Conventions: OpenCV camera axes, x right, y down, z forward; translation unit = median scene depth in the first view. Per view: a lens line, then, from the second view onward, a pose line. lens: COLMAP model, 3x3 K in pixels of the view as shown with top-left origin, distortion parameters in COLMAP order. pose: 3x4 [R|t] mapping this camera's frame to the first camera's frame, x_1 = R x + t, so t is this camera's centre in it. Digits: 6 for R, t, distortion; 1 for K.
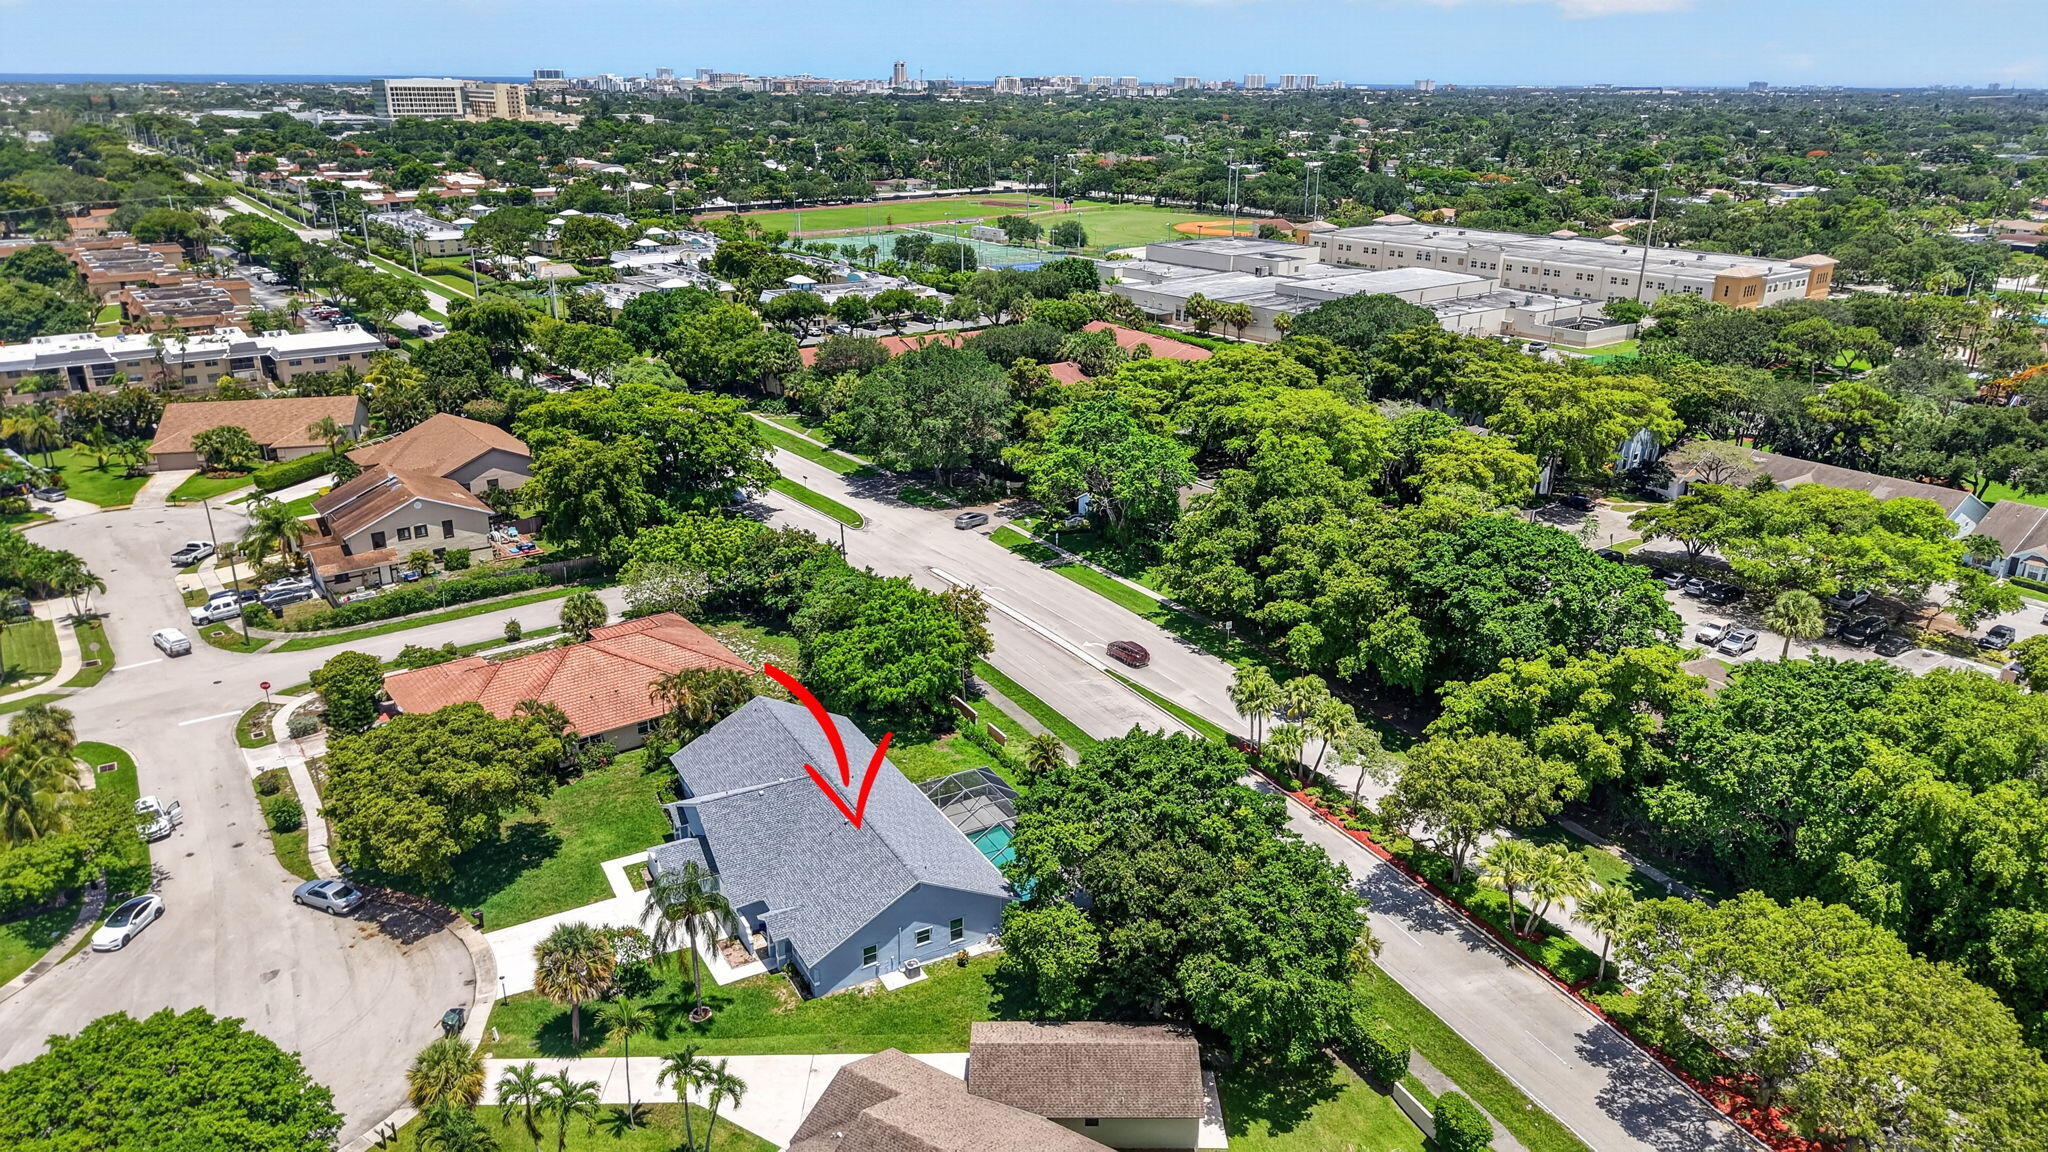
lens RADIAL K [[1380.5, 0, 1024.0], [0, 1380.5, 576.0], [0, 0, 1]] dist [0.033777, -0.044390]
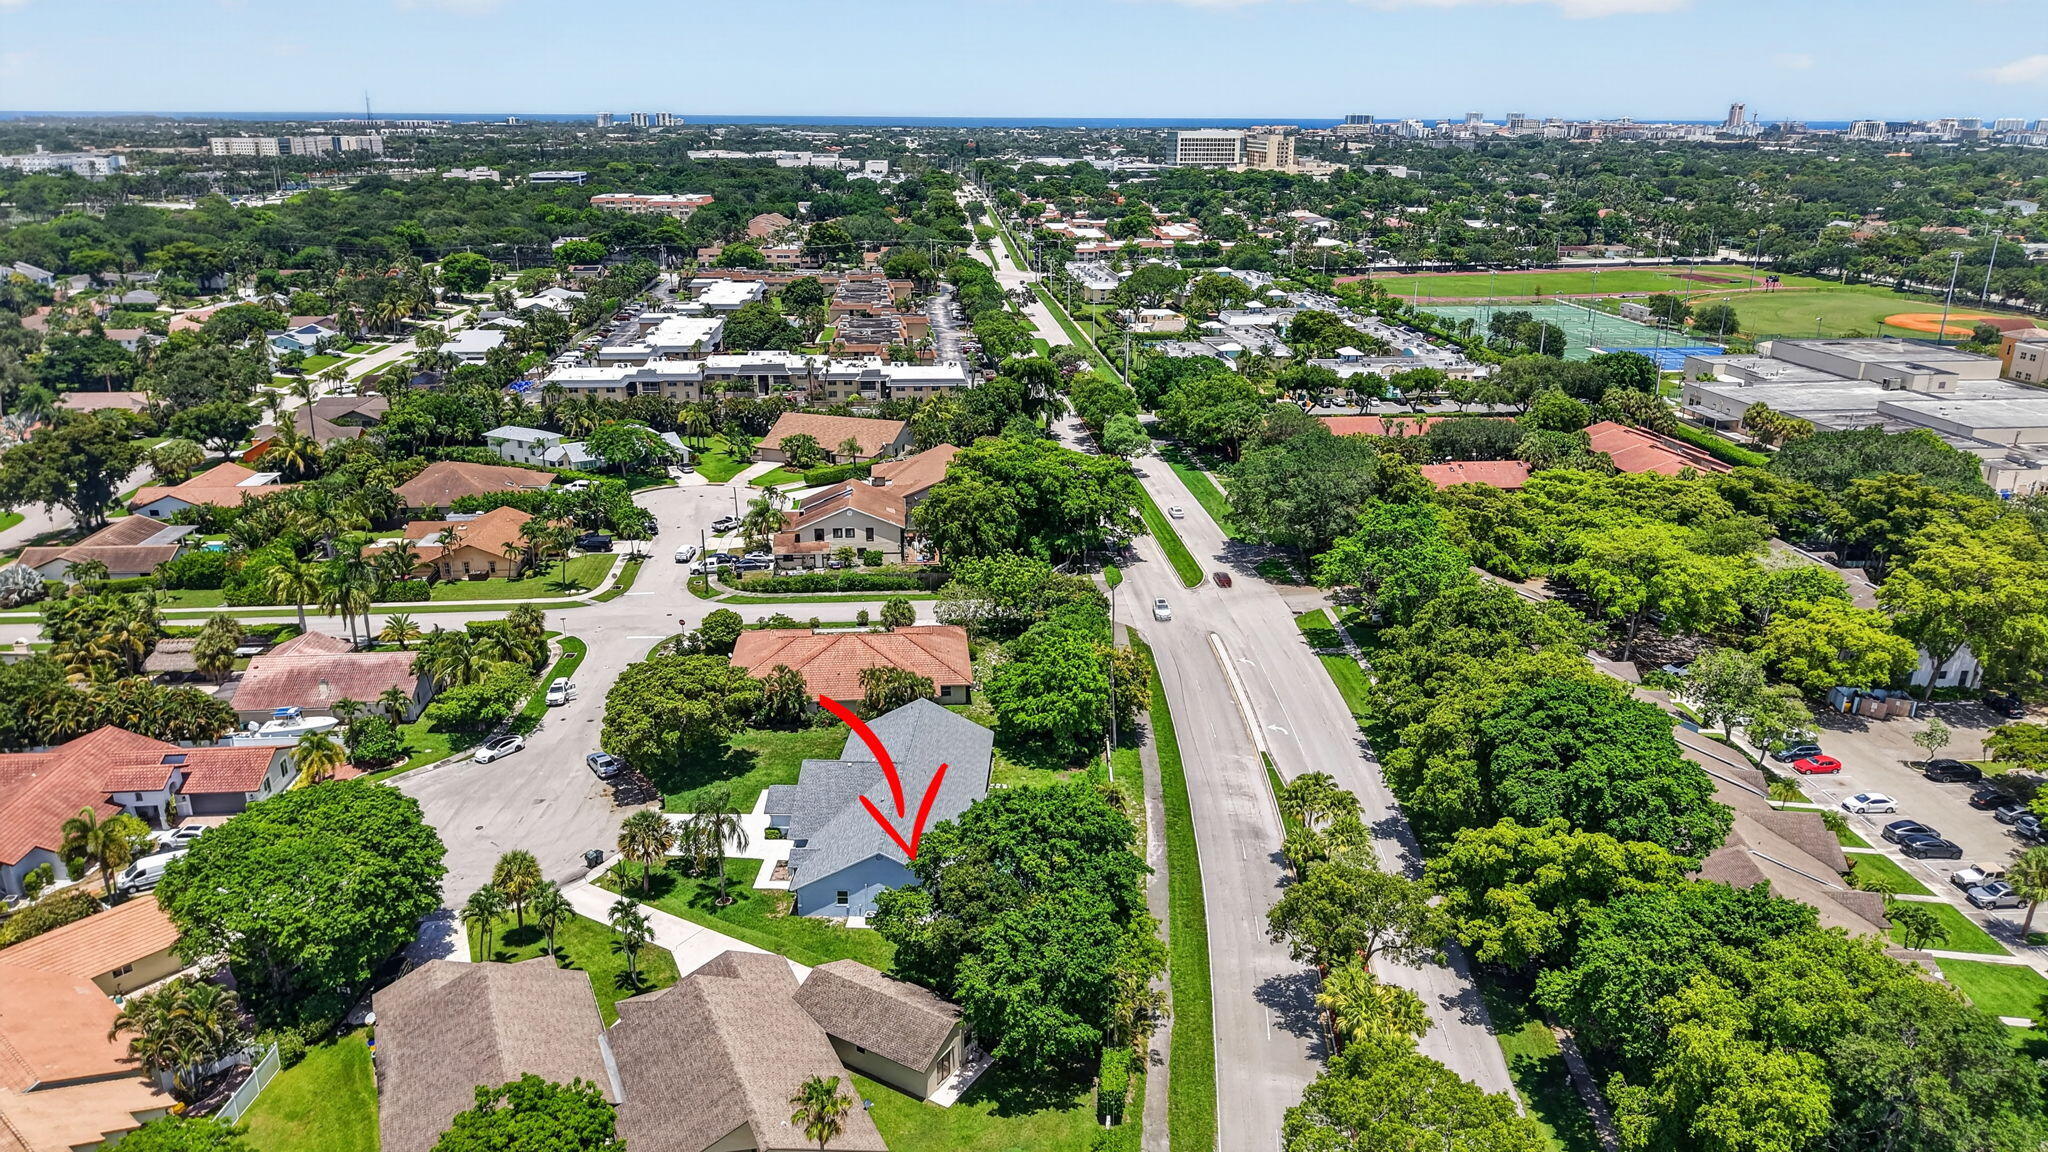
lens RADIAL K [[1380.5, 0, 1024.0], [0, 1380.5, 576.0], [0, 0, 1]] dist [0.033777, -0.044390]
pose [[0.847146, 0.166590, -0.504571, 0.326063], [-0.178911, 0.983564, 0.024355, -0.046624], [0.500335, 0.069641, 0.863027, -0.039907]]
